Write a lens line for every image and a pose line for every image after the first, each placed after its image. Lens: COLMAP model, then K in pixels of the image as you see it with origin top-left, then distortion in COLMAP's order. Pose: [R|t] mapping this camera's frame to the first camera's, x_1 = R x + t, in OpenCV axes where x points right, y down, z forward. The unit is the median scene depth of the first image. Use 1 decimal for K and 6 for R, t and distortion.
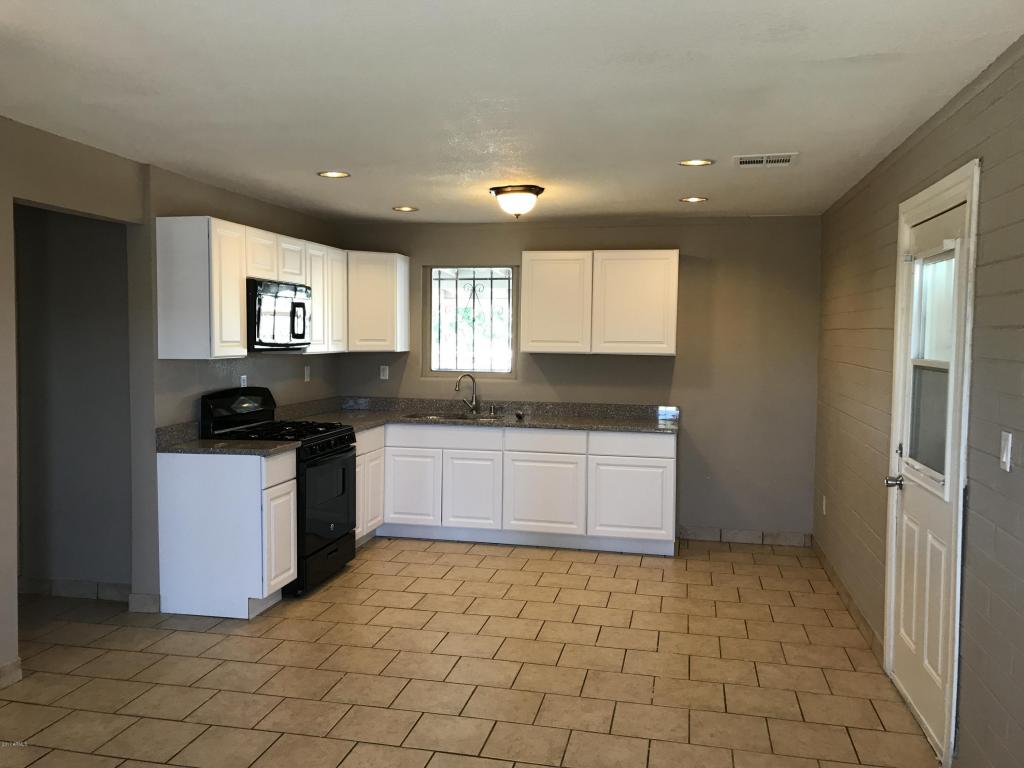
lens RADIAL K [[839.4, 0, 511.0], [0, 839.4, 384.6], [0, 0, 1]] dist [0.026243, -0.026183]
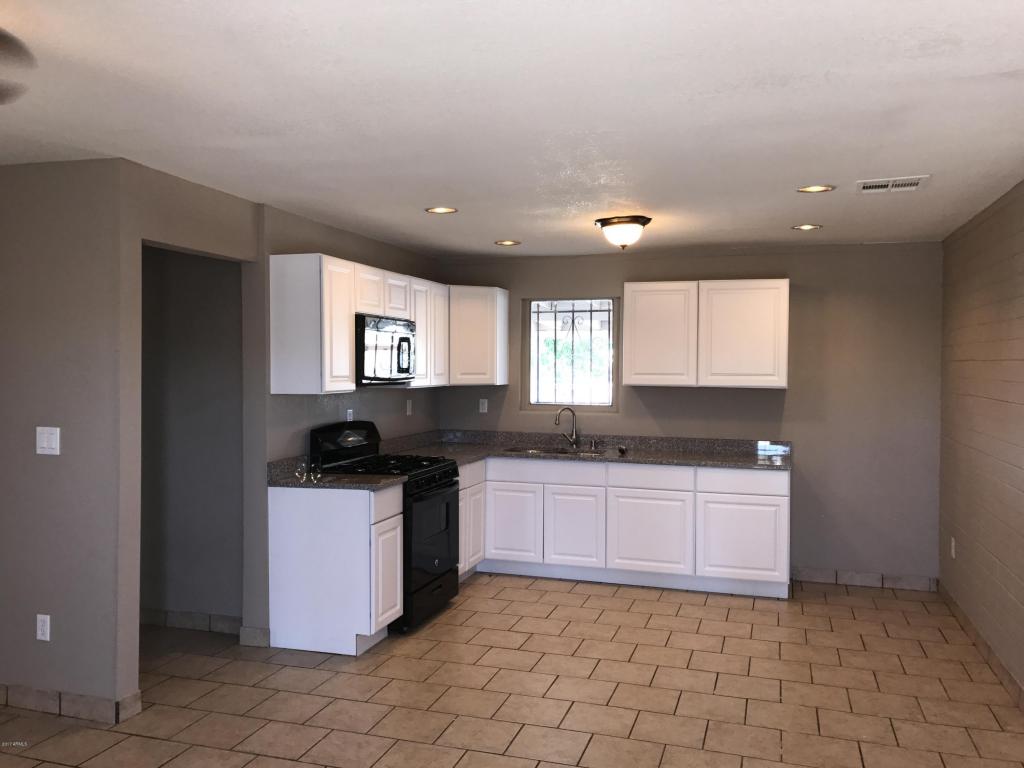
lens RADIAL K [[839.4, 0, 514.1], [0, 839.4, 382.1], [0, 0, 1]] dist [0.026243, -0.026183]
pose [[0.995687, -0.003833, -0.092698, -0.030512], [0.000010, 0.999151, -0.041204, -0.002418], [0.092777, 0.041025, 0.994841, 0.015974]]
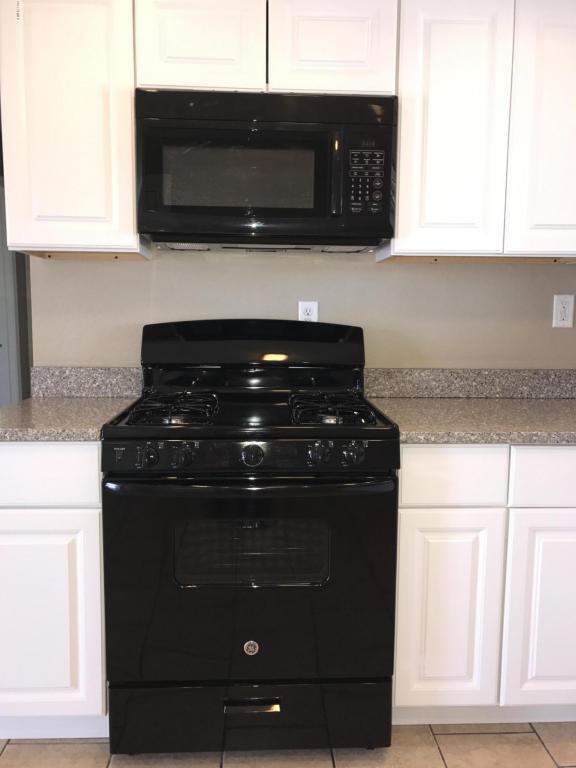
lens RADIAL K [[629.6, 0, 287.4], [0, 629.6, 385.0], [0, 0, 1]] dist [0.026243, -0.026183]
pose [[0.244657, 0.106817, -0.963708, 0.086614], [-0.064078, 0.993522, 0.093854, 0.006253], [0.967490, 0.038790, 0.249917, 0.950780]]
